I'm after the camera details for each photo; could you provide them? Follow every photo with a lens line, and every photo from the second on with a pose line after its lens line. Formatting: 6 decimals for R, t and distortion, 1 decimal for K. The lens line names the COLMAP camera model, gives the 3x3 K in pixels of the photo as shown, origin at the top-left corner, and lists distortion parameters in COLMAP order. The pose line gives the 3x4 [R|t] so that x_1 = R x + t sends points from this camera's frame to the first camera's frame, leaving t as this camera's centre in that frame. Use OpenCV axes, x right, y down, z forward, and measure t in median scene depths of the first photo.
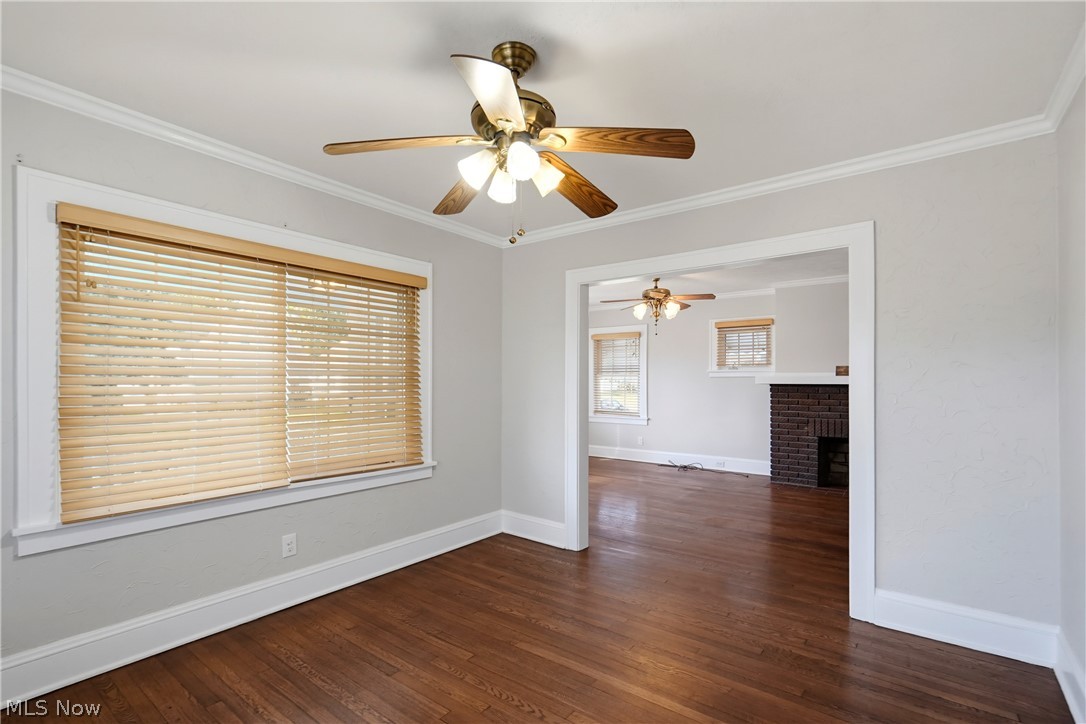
lens RADIAL K [[505.4, 0, 546.6], [0, 505.4, 378.3], [0, 0, 1]] dist [-0.002042, 0.000166]
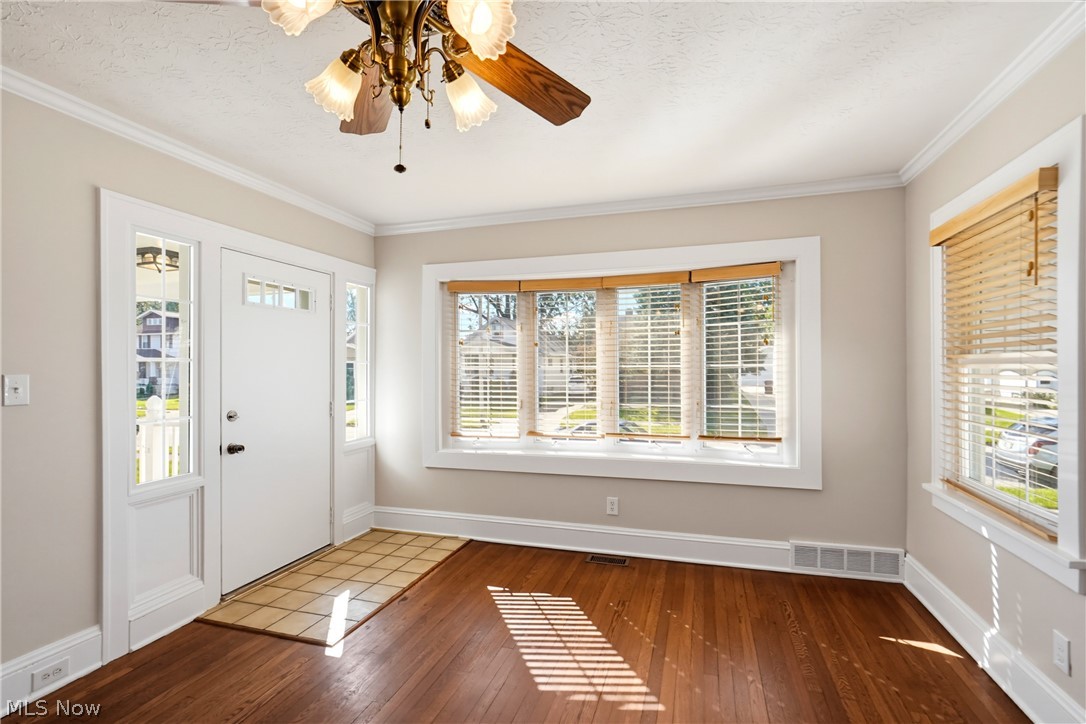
lens RADIAL K [[503.5, 0, 544.5], [0, 503.5, 368.6], [0, 0, 1]] dist [-0.003572, 0.001549]
pose [[0.348473, -0.000399, -0.937319, 0.346607], [0.004164, 0.999991, 0.001123, -0.002701], [0.937309, -0.004295, 0.348472, 0.786561]]
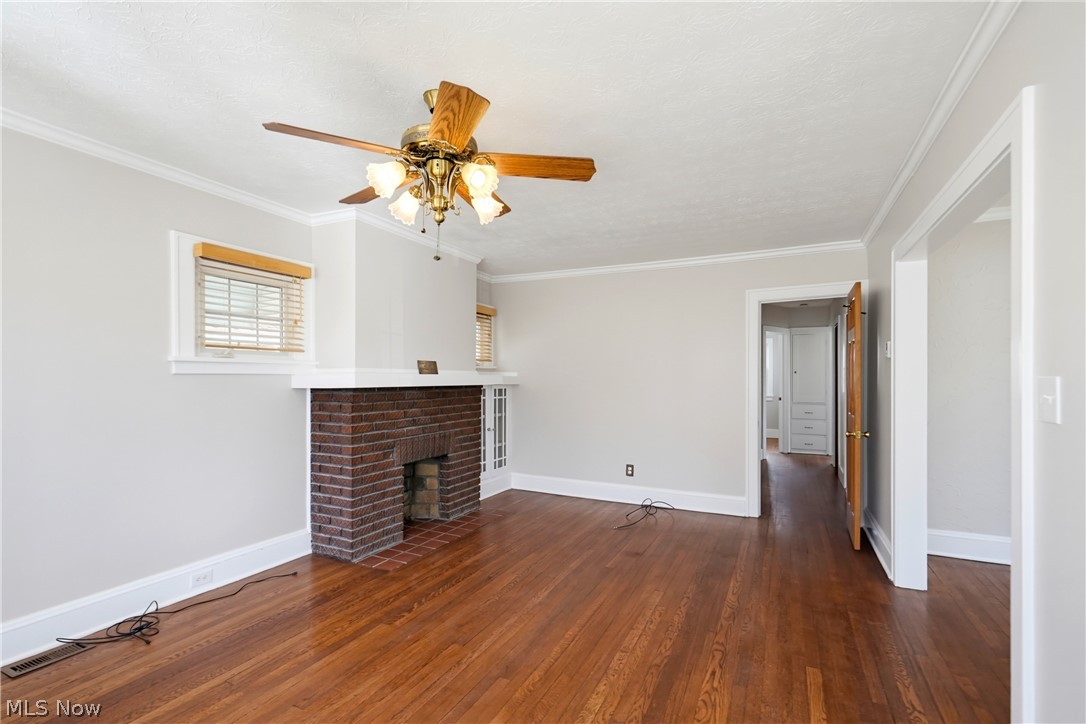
lens RADIAL K [[495.3, 0, 548.1], [0, 495.3, 378.7], [0, 0, 1]] dist [-0.002198, 0.000065]
pose [[-0.203125, 0.001645, 0.979151, -0.122498], [0.001213, 0.999998, -0.001429, 0.002213], [-0.979152, 0.000897, -0.203126, 0.799818]]
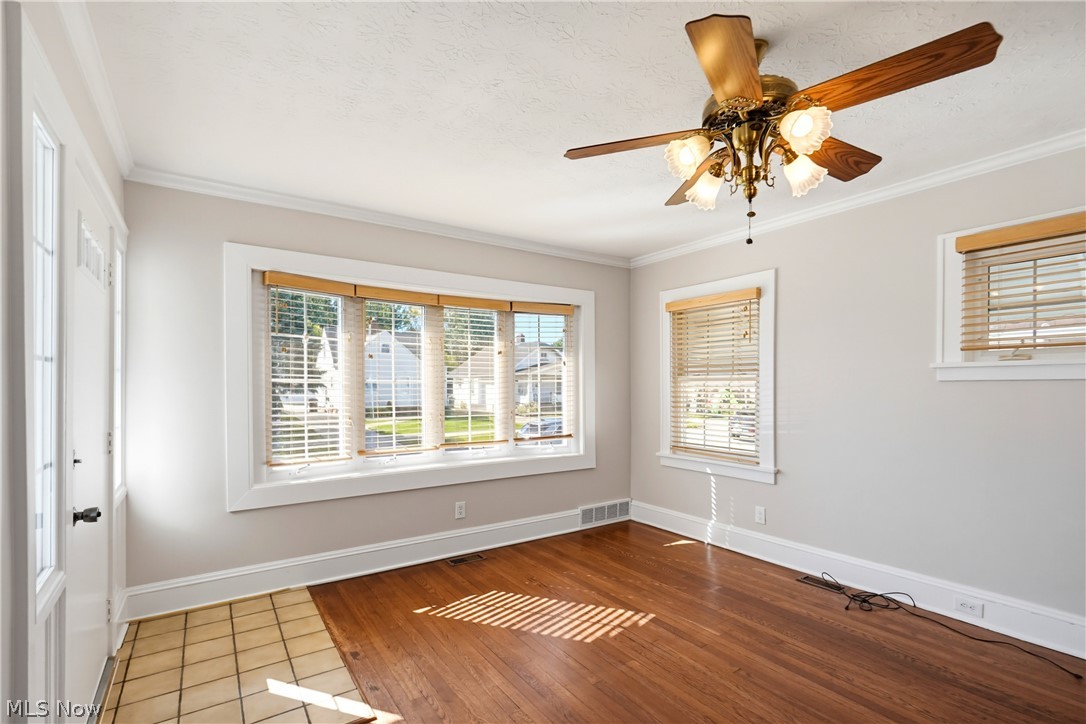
lens RADIAL K [[508.3, 0, 545.8], [0, 508.3, 387.2], [0, 0, 1]] dist [0.000225, 0.000560]
pose [[0.951147, 0.001562, -0.308733, 0.156450], [-0.000455, 0.999993, 0.003660, 0.001028], [0.308737, -0.003341, 0.951142, 0.535094]]
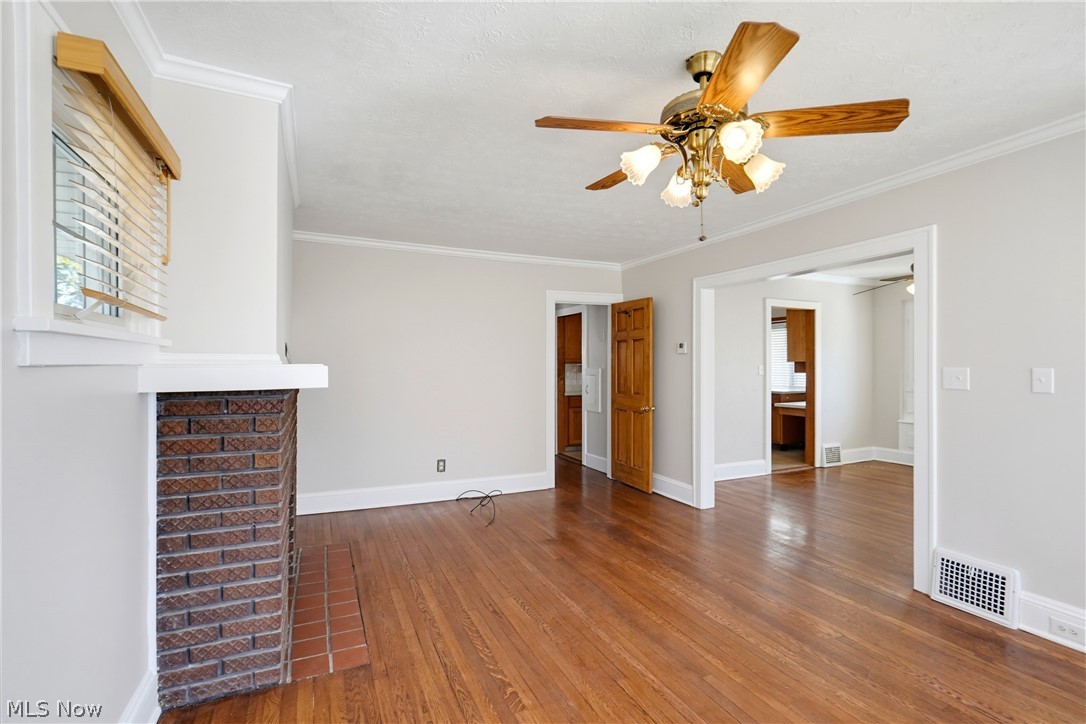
lens RADIAL K [[490.6, 0, 543.0], [0, 490.6, 362.0], [0, 0, 1]] dist [-0.000831, 0.000207]
pose [[-0.886259, 0.002543, 0.463184, 0.127300], [-0.000573, 0.999978, -0.006585, -0.003159], [-0.463190, -0.006102, -0.886238, 1.073069]]
